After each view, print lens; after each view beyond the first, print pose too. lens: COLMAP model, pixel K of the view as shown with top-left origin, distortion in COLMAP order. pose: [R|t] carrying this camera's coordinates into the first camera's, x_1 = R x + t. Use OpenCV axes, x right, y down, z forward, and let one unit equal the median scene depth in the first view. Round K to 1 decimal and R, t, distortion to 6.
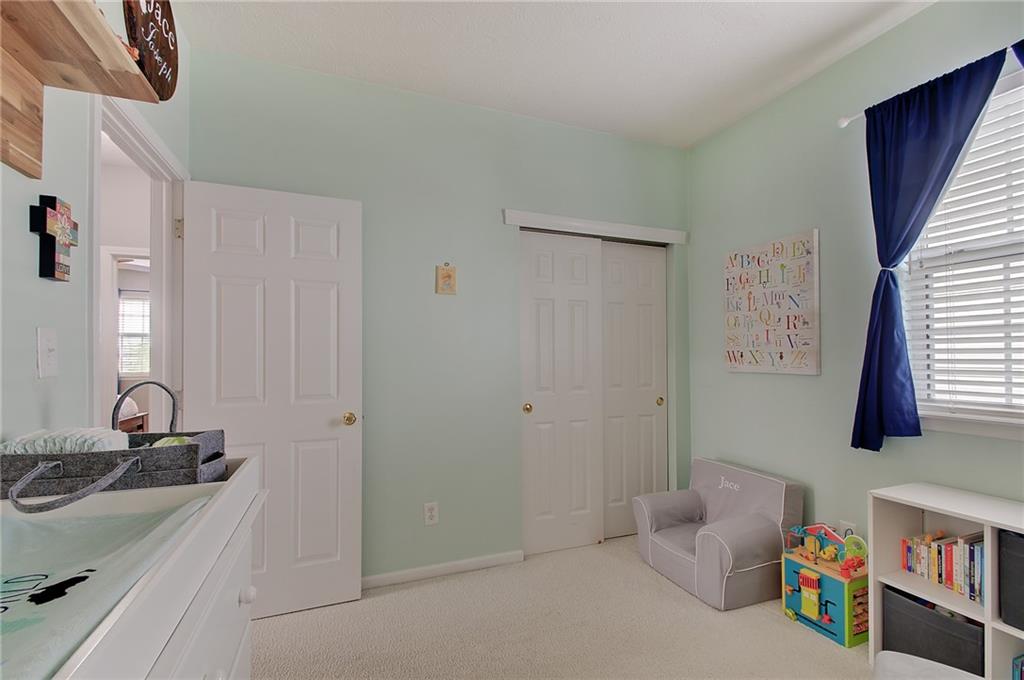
lens RADIAL K [[442.8, 0, 510.1], [0, 442.8, 354.0], [0, 0, 1]] dist [0.033067, -0.023105]
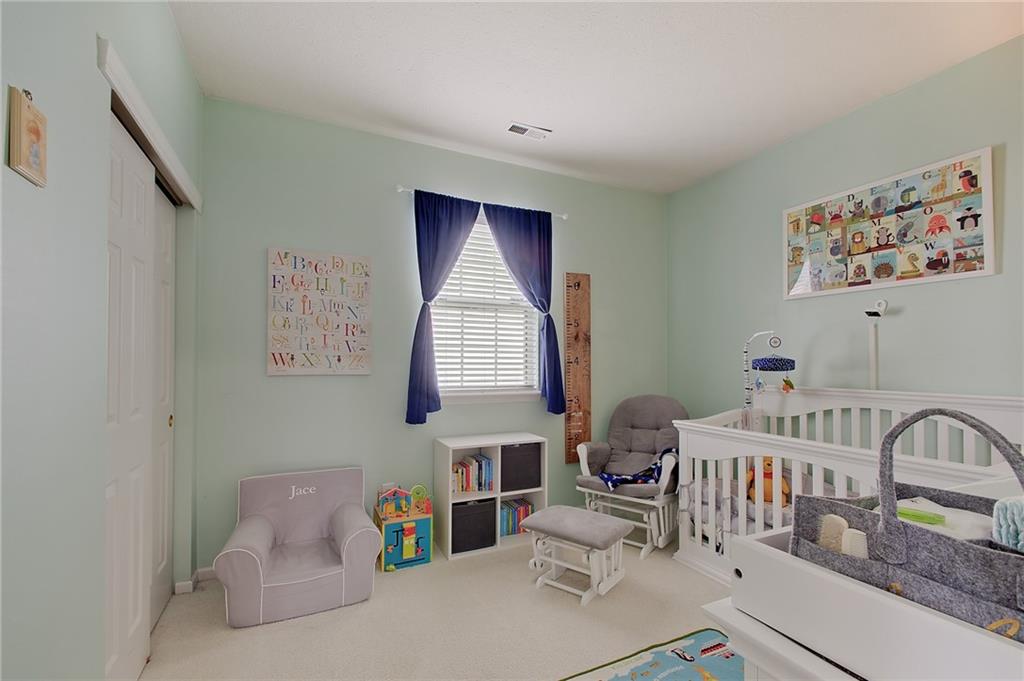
lens RADIAL K [[442.8, 0, 510.1], [0, 442.8, 354.5], [0, 0, 1]] dist [0.033067, -0.023105]
pose [[-0.078325, 0.017482, 0.996775, -0.568246], [-0.014792, 0.999716, -0.018696, 0.007988], [-0.996818, -0.016208, -0.078044, 0.692635]]
